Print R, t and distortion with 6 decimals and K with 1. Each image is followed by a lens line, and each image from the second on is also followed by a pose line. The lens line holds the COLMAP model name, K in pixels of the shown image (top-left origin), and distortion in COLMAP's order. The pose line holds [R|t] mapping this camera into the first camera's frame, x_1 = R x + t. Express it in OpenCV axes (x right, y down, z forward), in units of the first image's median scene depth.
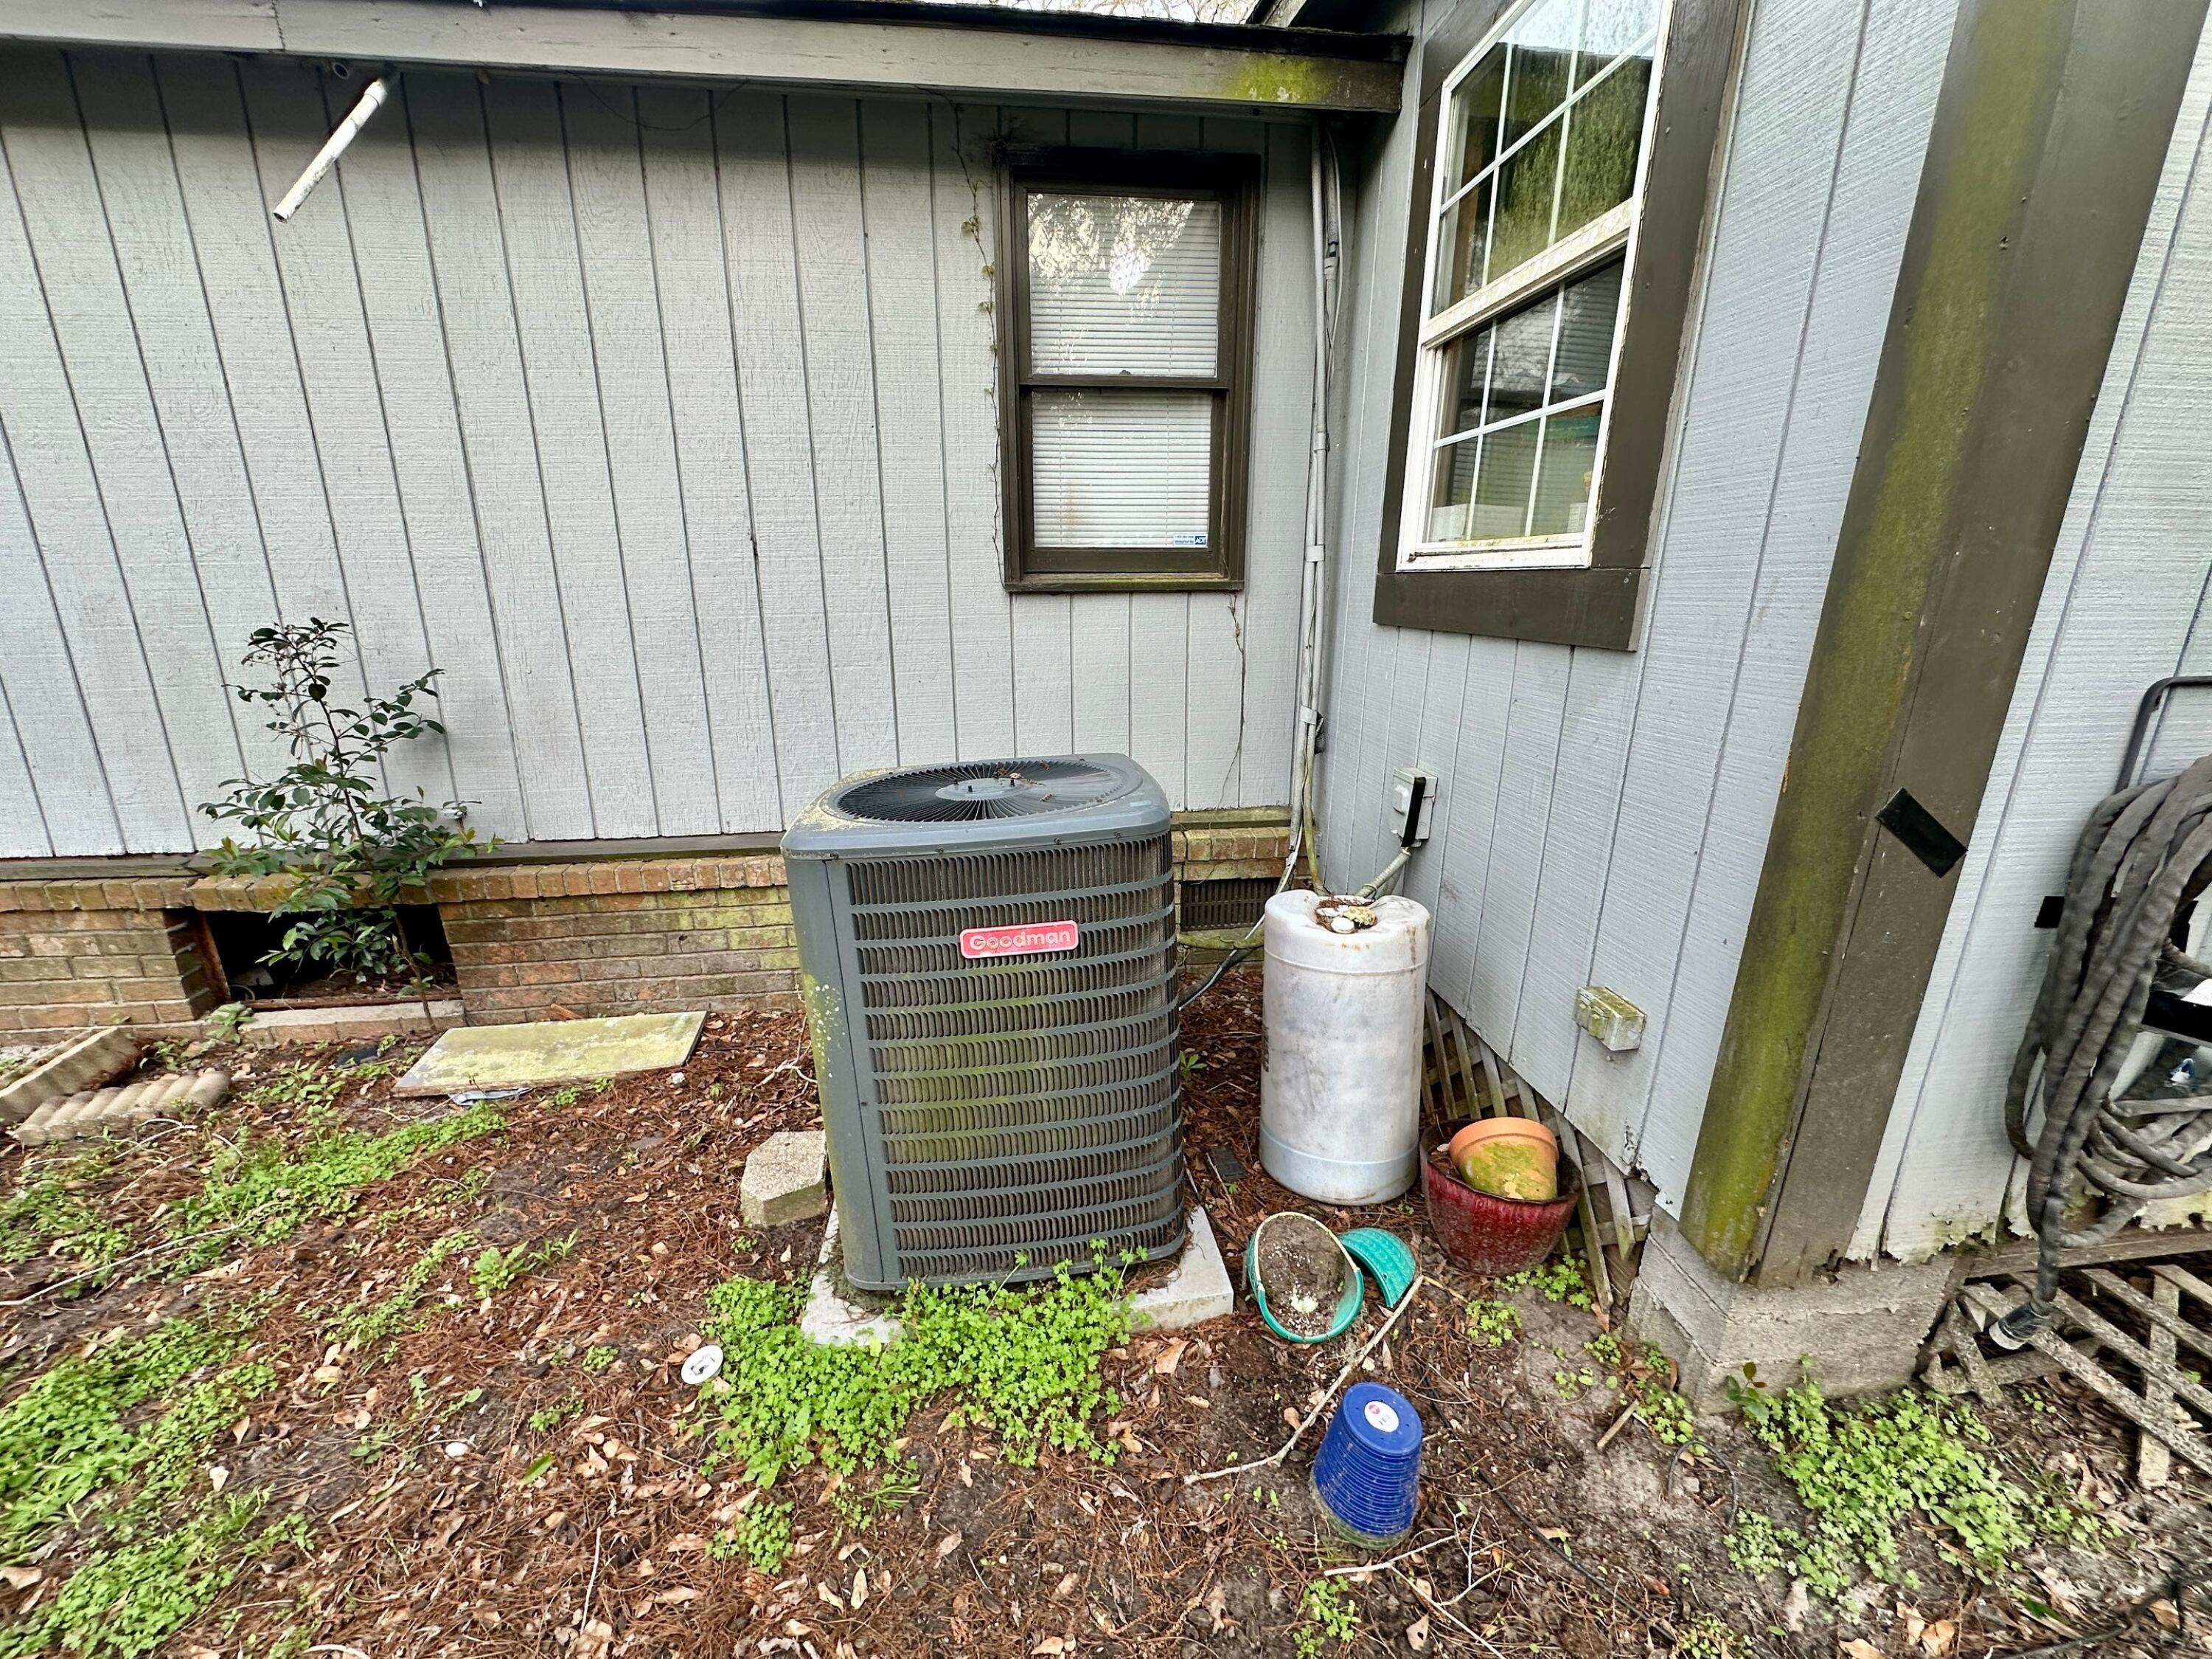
lens RADIAL K [[879.2, 0, 1110.7], [0, 879.2, 829.2], [0, 0, 1]] dist [0.000536, 0.000447]
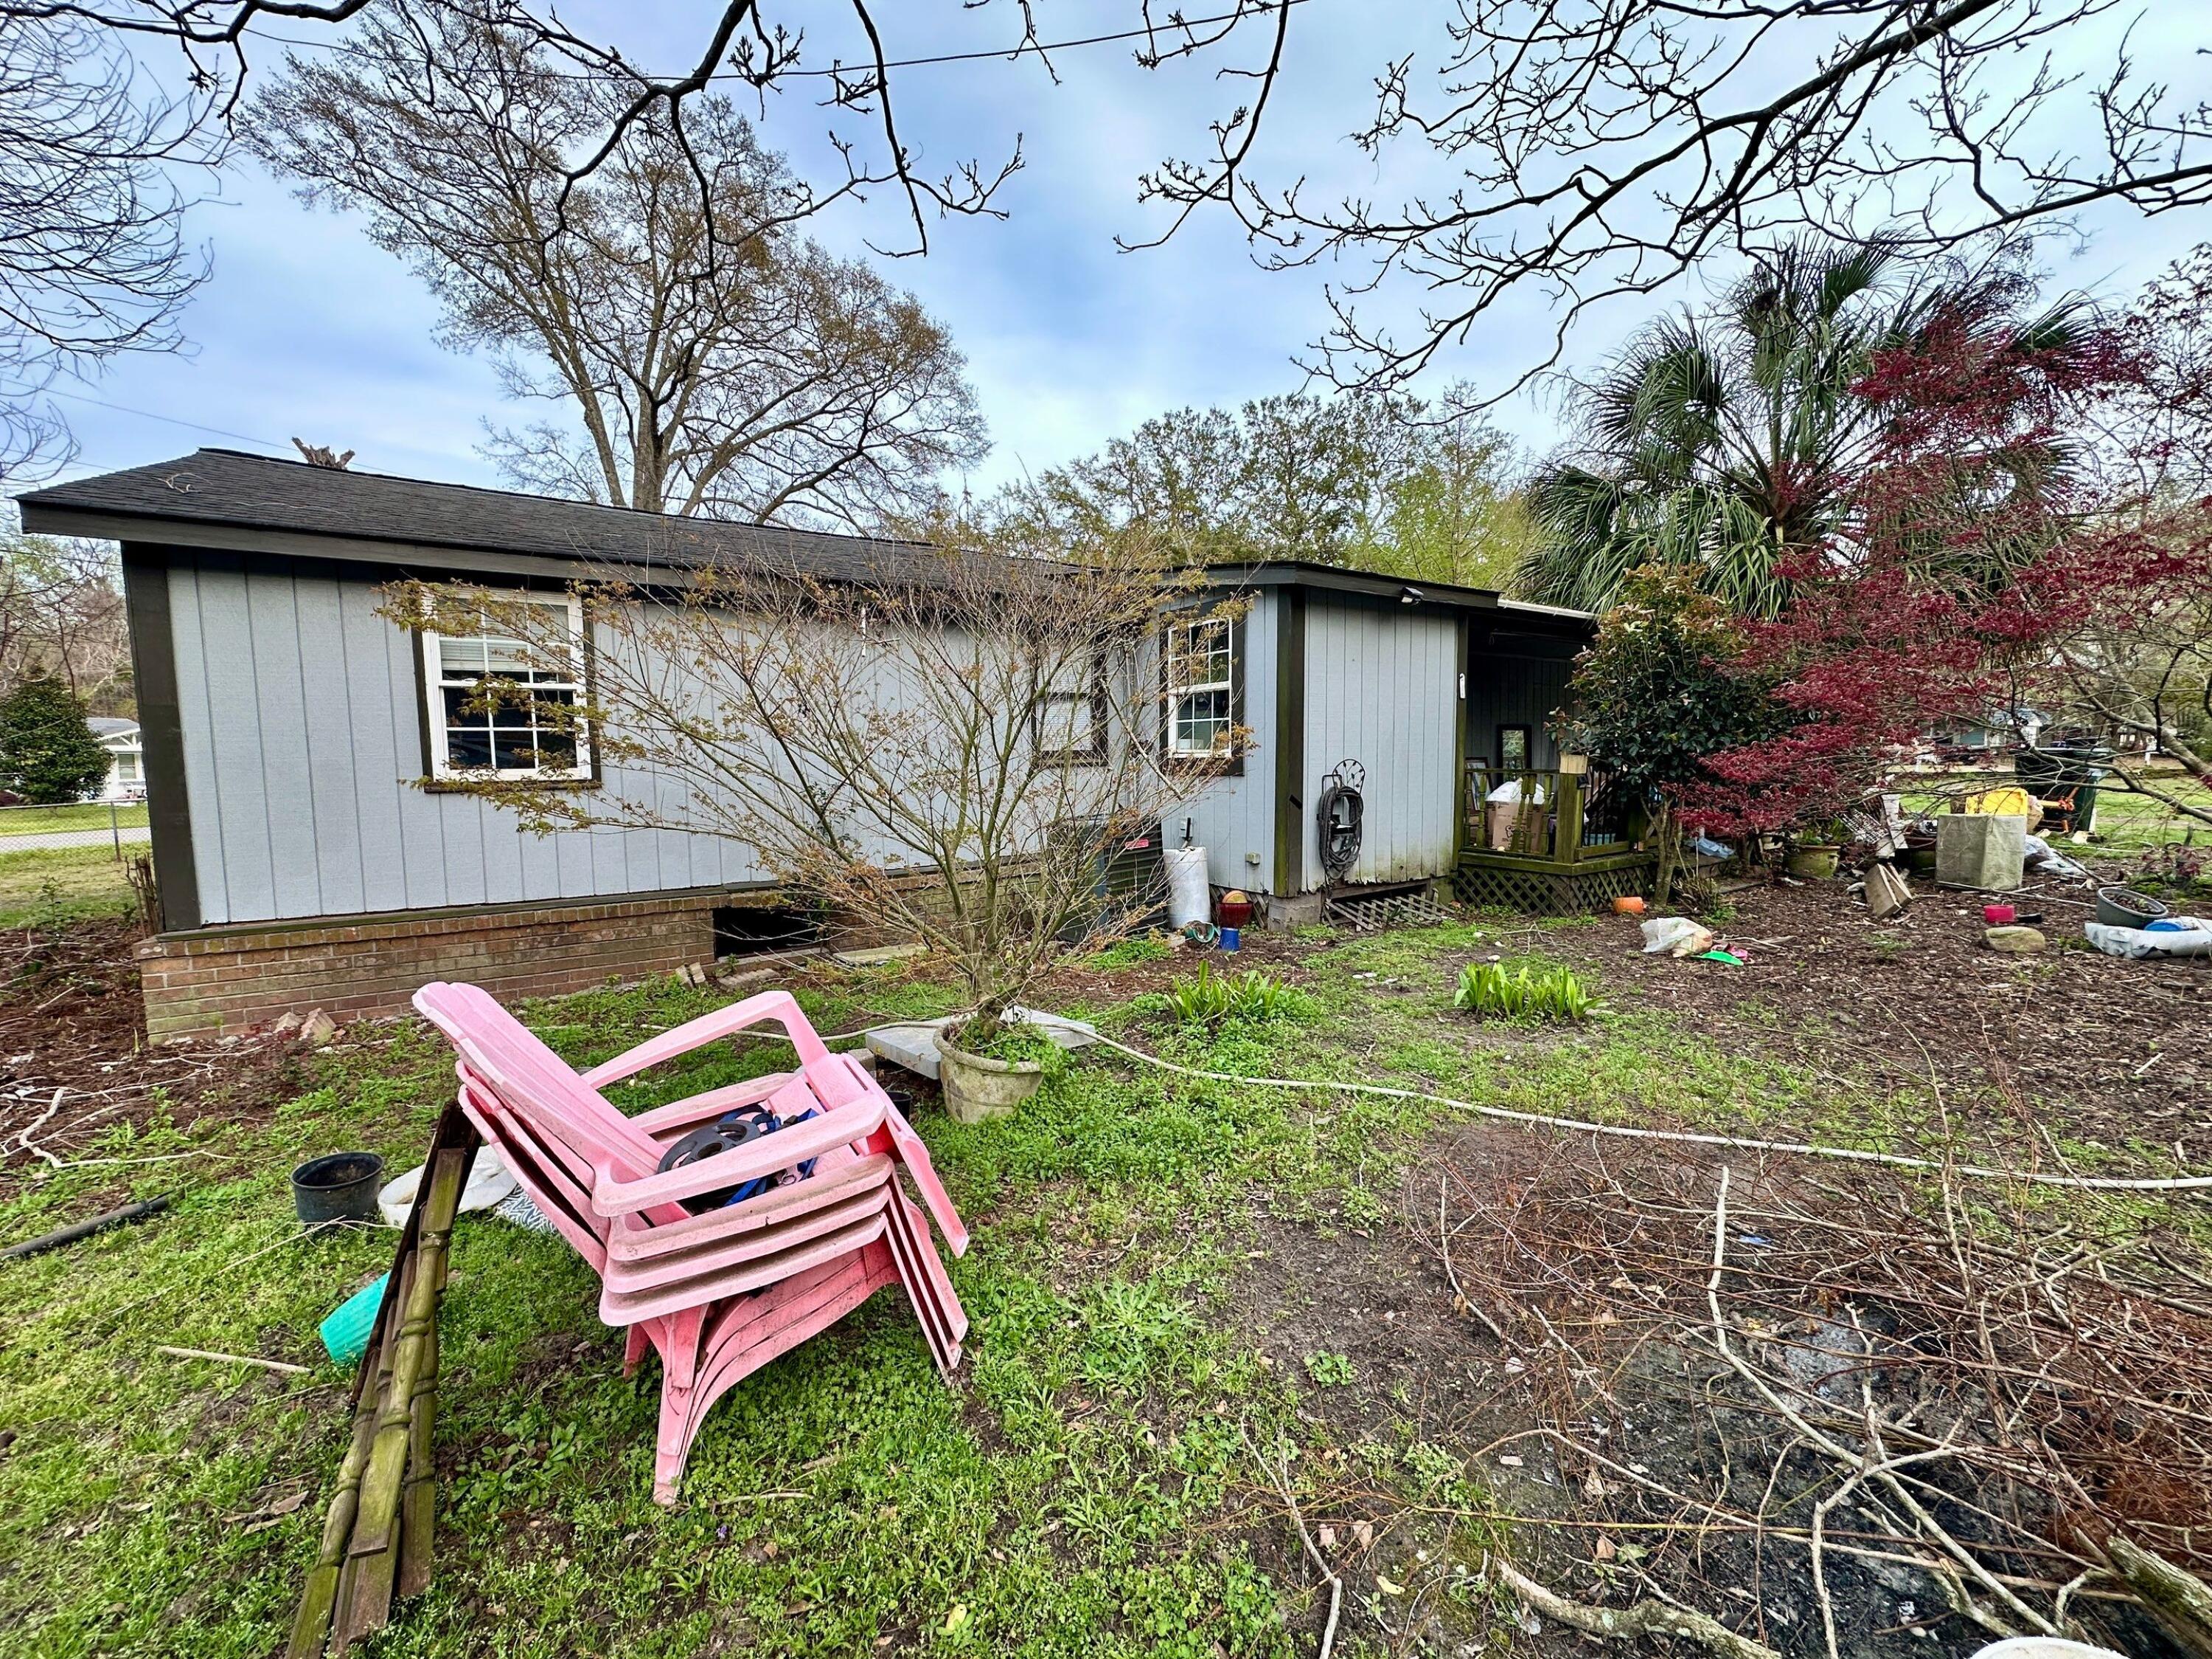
lens RADIAL K [[879.2, 0, 1104.0], [0, 879.2, 828.4], [0, 0, 1]] dist [0.000536, 0.000447]
pose [[0.900969, -0.052833, 0.430654, -1.899431], [0.135143, 0.977355, -0.162830, 0.661939], [-0.412299, 0.204905, 0.887707, -2.505155]]
